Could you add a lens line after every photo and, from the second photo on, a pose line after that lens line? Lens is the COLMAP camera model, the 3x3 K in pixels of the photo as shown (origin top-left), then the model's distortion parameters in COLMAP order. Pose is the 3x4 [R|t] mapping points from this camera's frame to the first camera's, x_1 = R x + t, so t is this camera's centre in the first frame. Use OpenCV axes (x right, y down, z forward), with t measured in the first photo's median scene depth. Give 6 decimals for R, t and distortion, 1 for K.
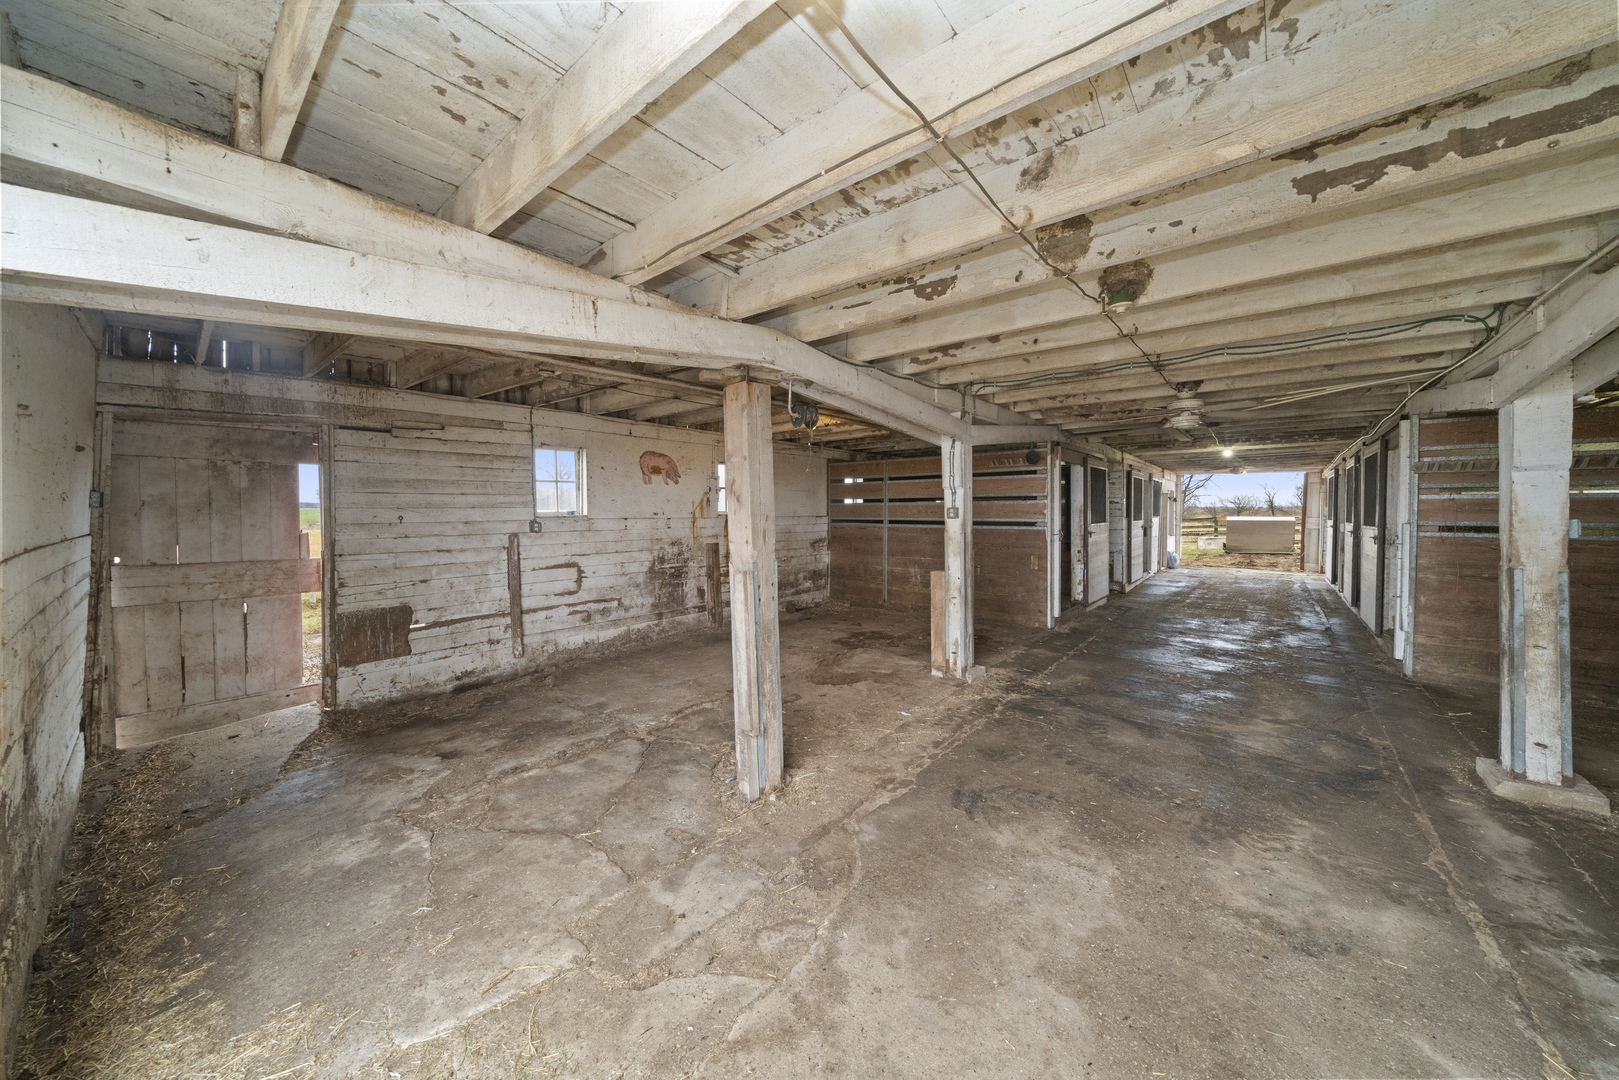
lens RADIAL K [[553.7, 0, 804.0], [0, 553.7, 530.0], [0, 0, 1]] dist [-0.002293, 0.000087]
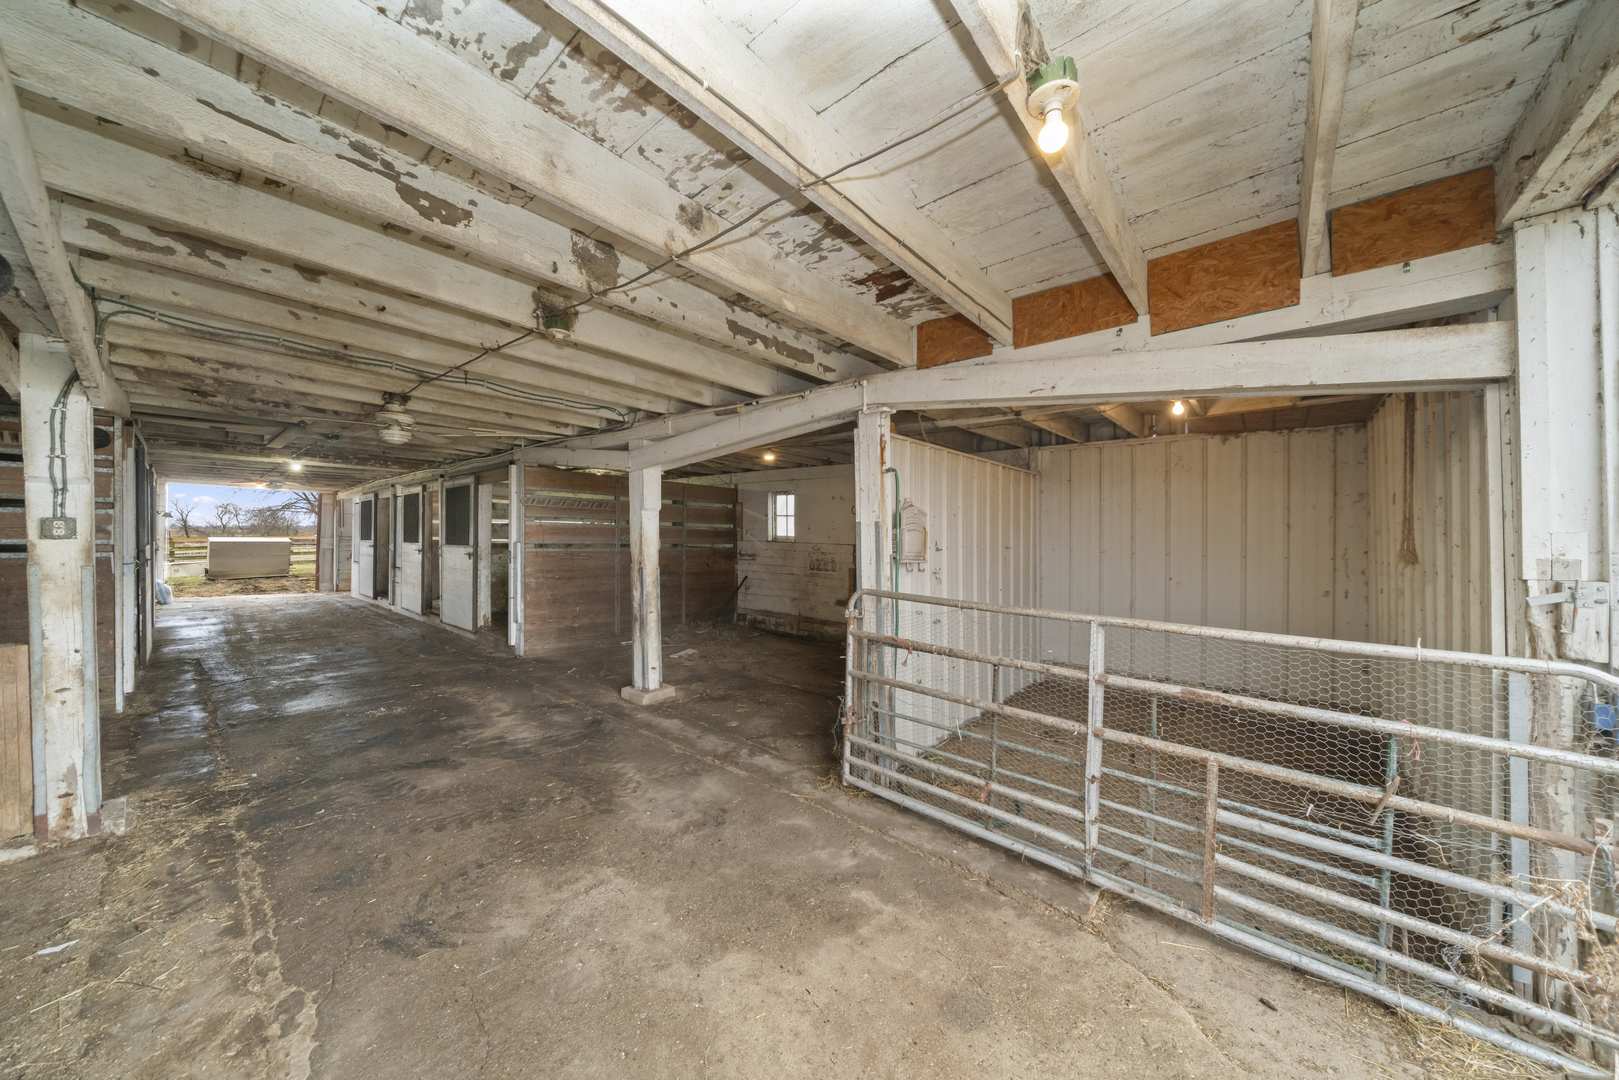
lens RADIAL K [[553.7, 0, 803.9], [0, 553.7, 535.4], [0, 0, 1]] dist [-0.002293, 0.000087]
pose [[0.012496, 0.005185, 0.999908, -0.375329], [0.022056, 0.999742, -0.005459, -0.008809], [-0.999679, 0.022122, 0.012378, 0.449855]]
